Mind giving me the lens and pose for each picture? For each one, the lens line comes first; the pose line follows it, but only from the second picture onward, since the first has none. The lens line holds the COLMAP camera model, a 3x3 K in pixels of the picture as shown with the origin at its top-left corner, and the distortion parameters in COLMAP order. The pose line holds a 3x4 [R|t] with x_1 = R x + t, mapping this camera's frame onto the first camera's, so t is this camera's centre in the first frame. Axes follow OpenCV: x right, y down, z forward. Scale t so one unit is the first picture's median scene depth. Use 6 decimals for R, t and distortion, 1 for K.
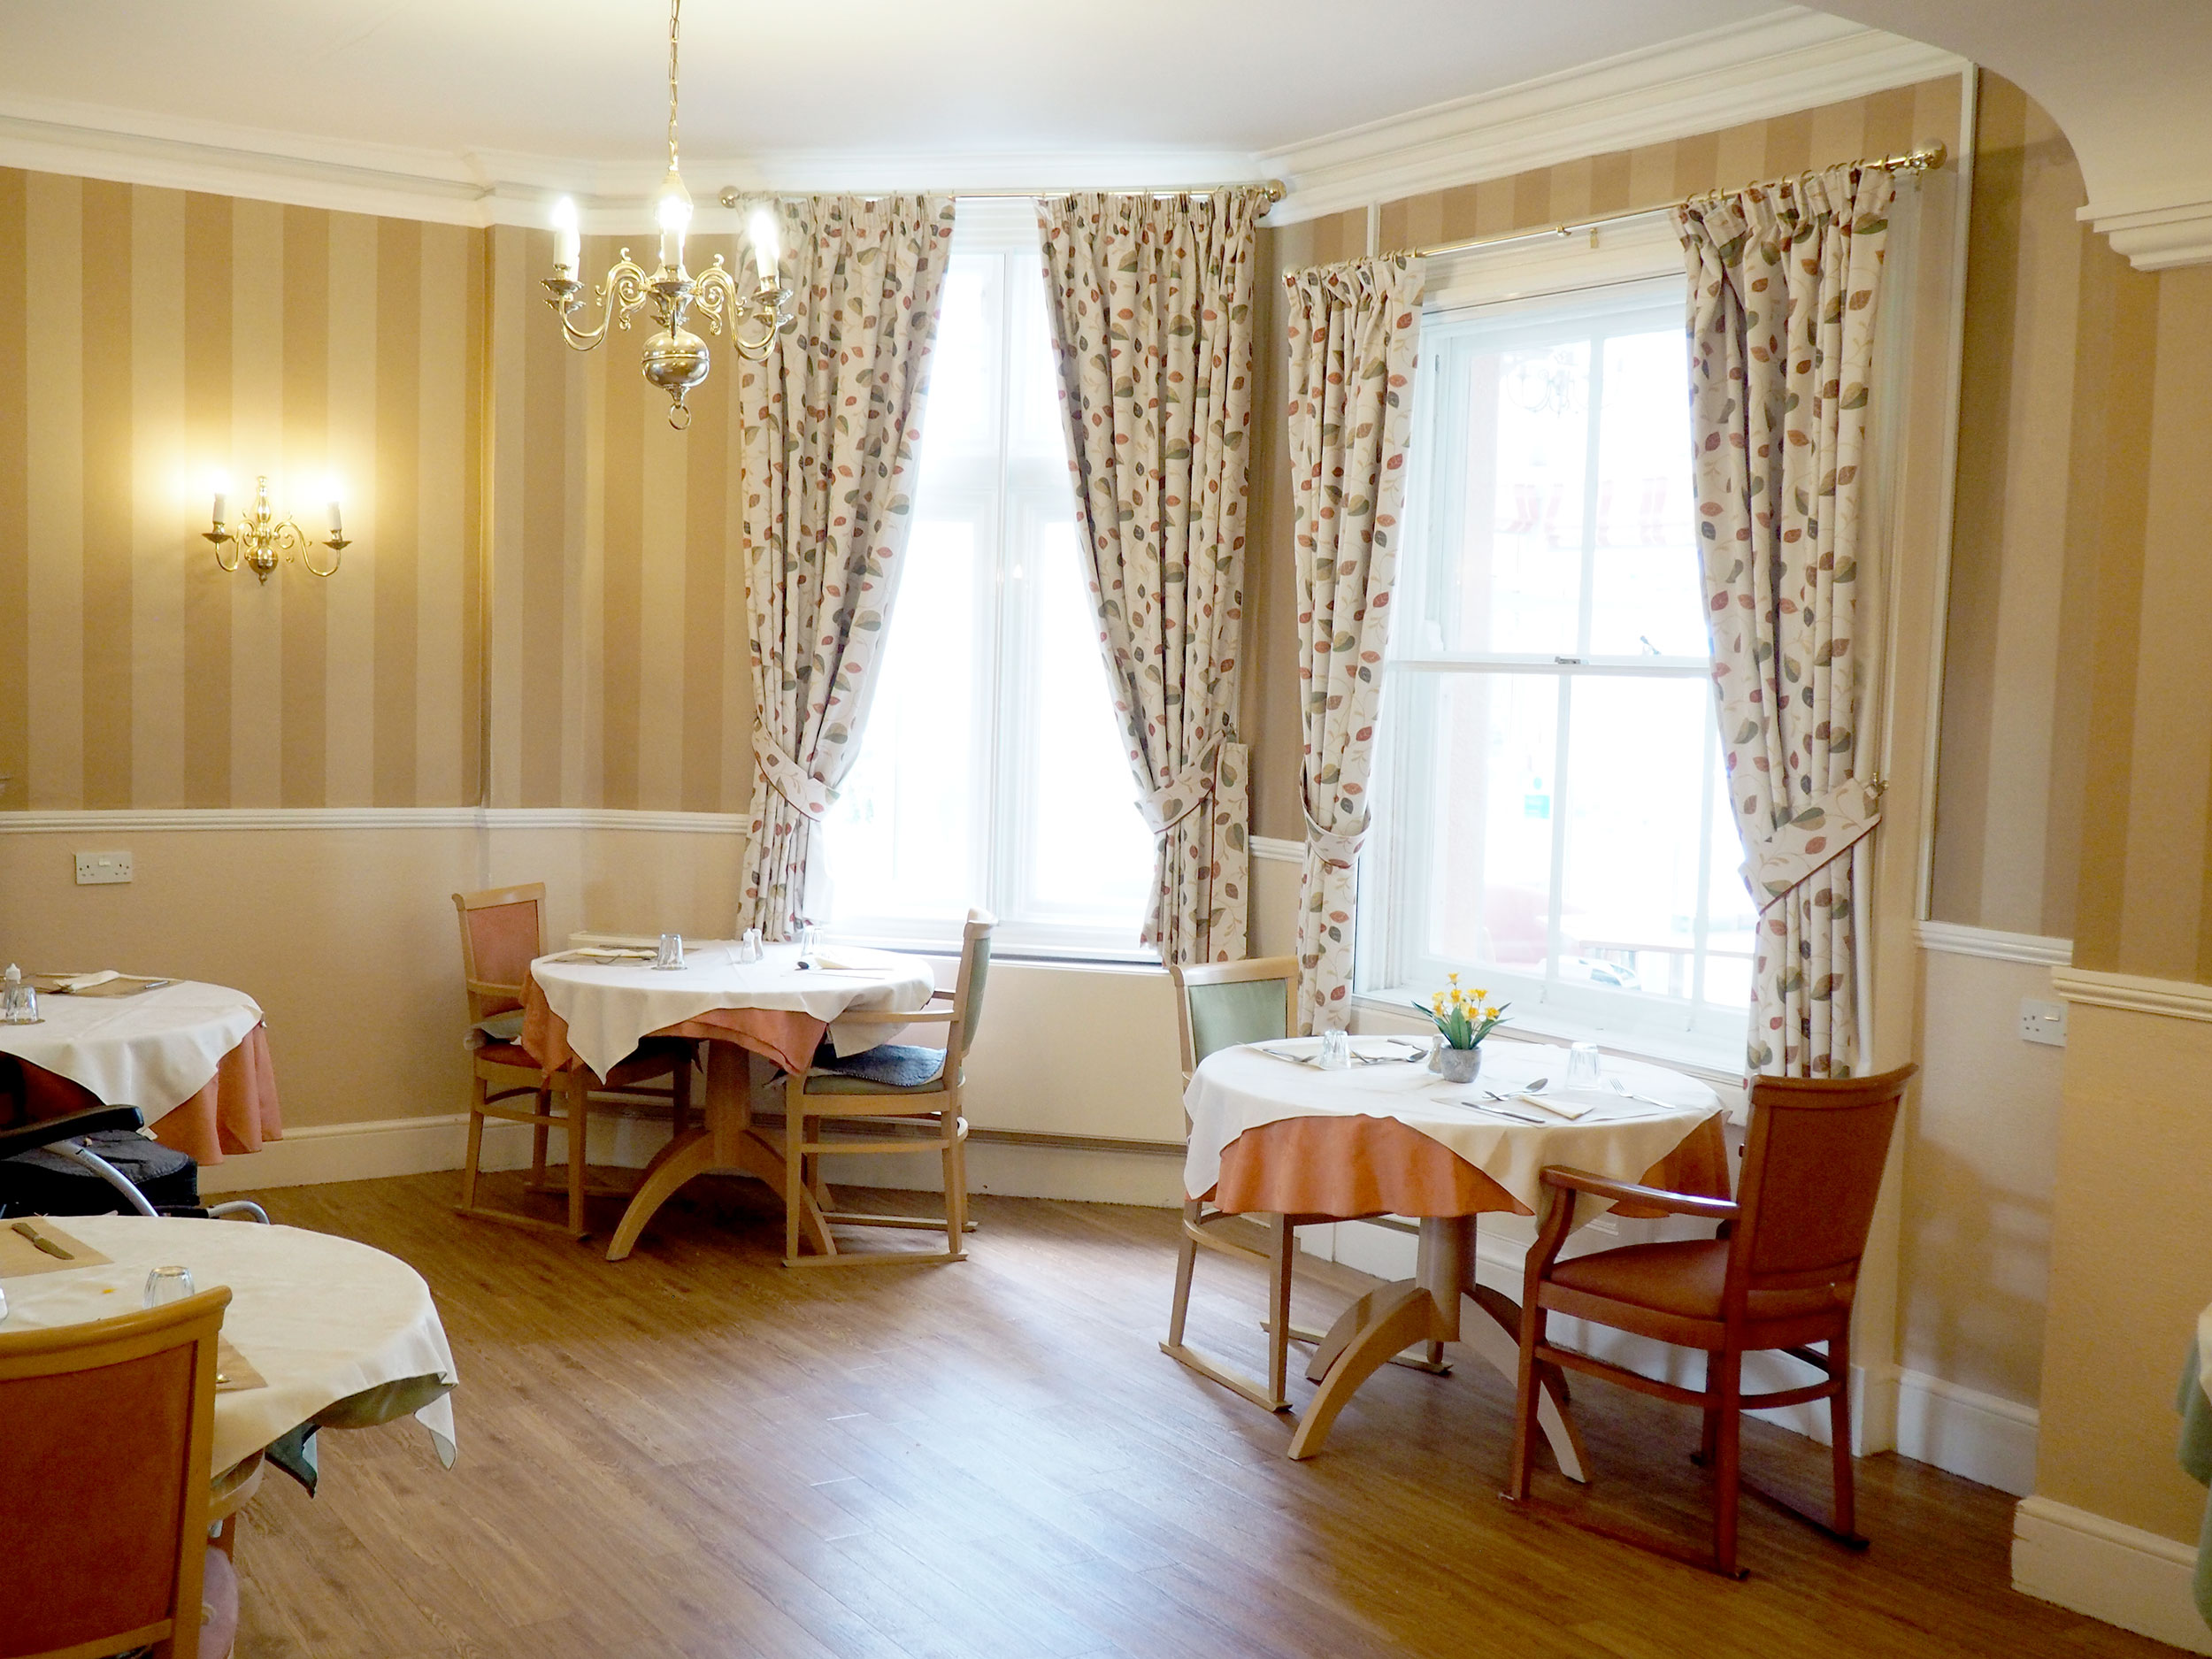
lens RADIAL K [[2535.1, 0, 1106.0], [0, 2535.1, 829.5], [0, 0, 1]] dist [0.016109, 0.014599]
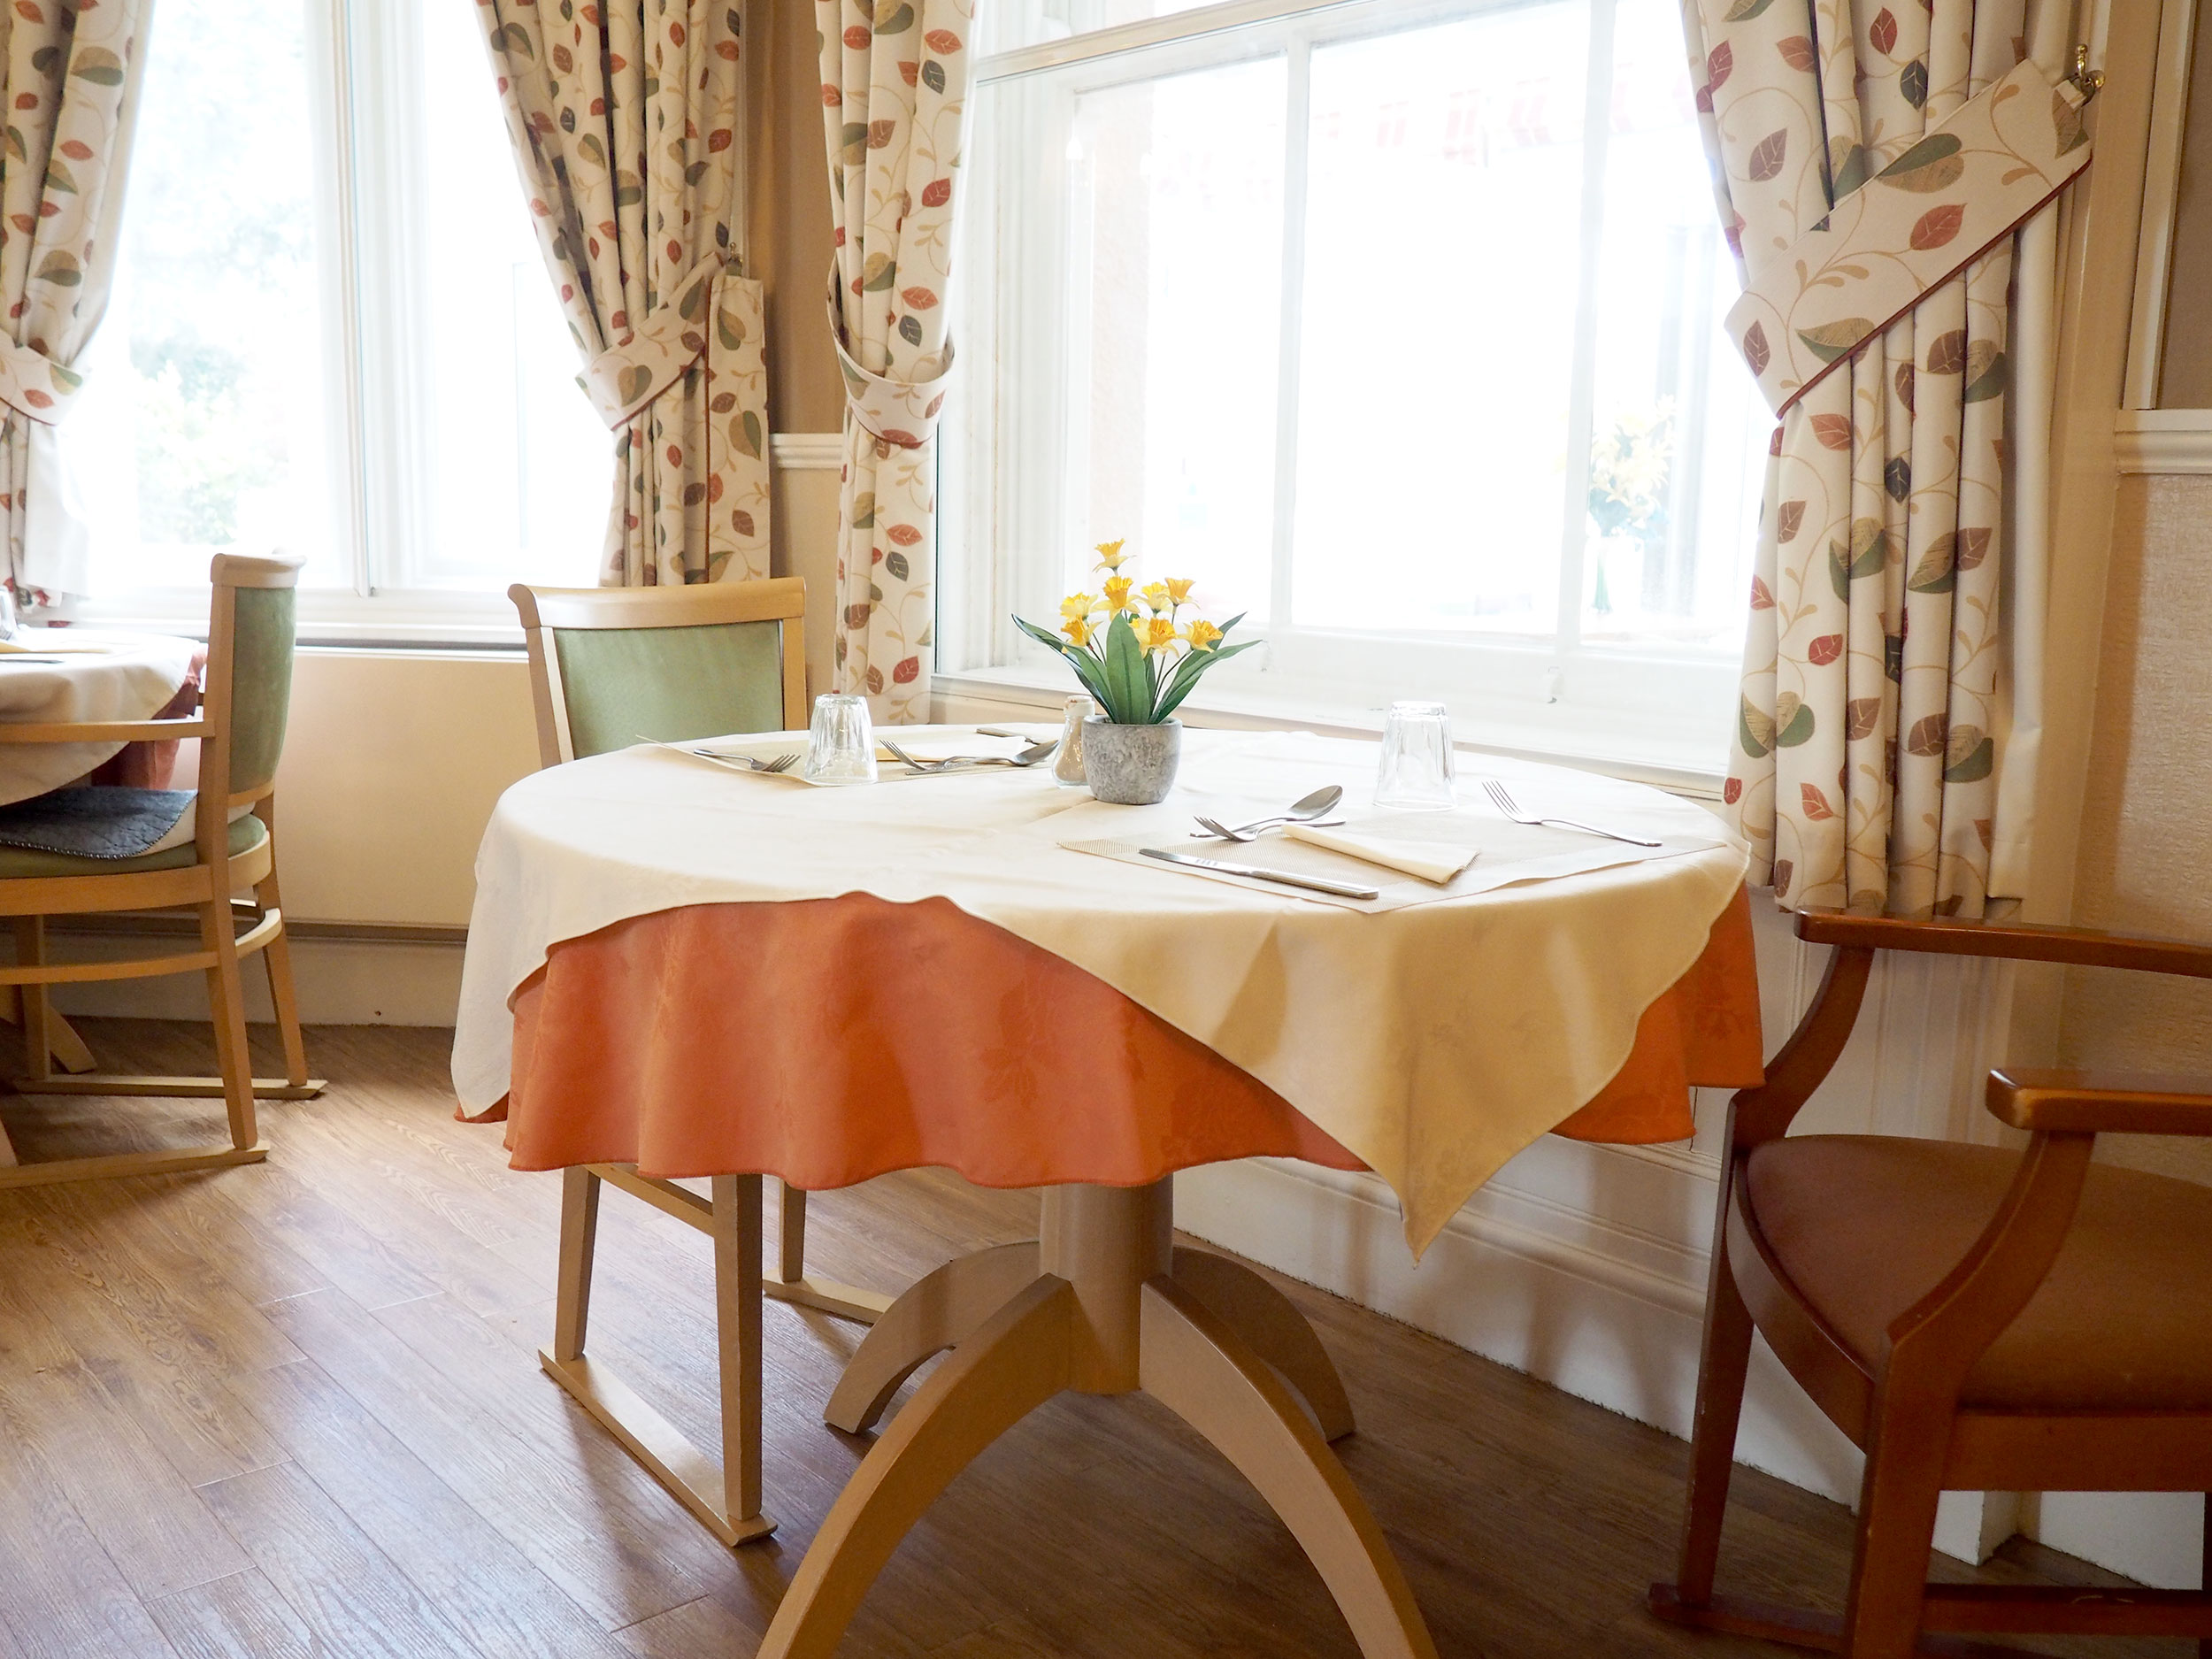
lens RADIAL K [[2058.3, 0, 1106.0], [0, 2058.3, 829.5], [0, 0, 1]] dist [-0.003819, -0.002694]
pose [[0.989997, -0.033348, 0.137088, 0.071512], [0.020676, 0.995466, 0.092840, 0.058268], [-0.139562, -0.089077, 0.986199, 0.535733]]
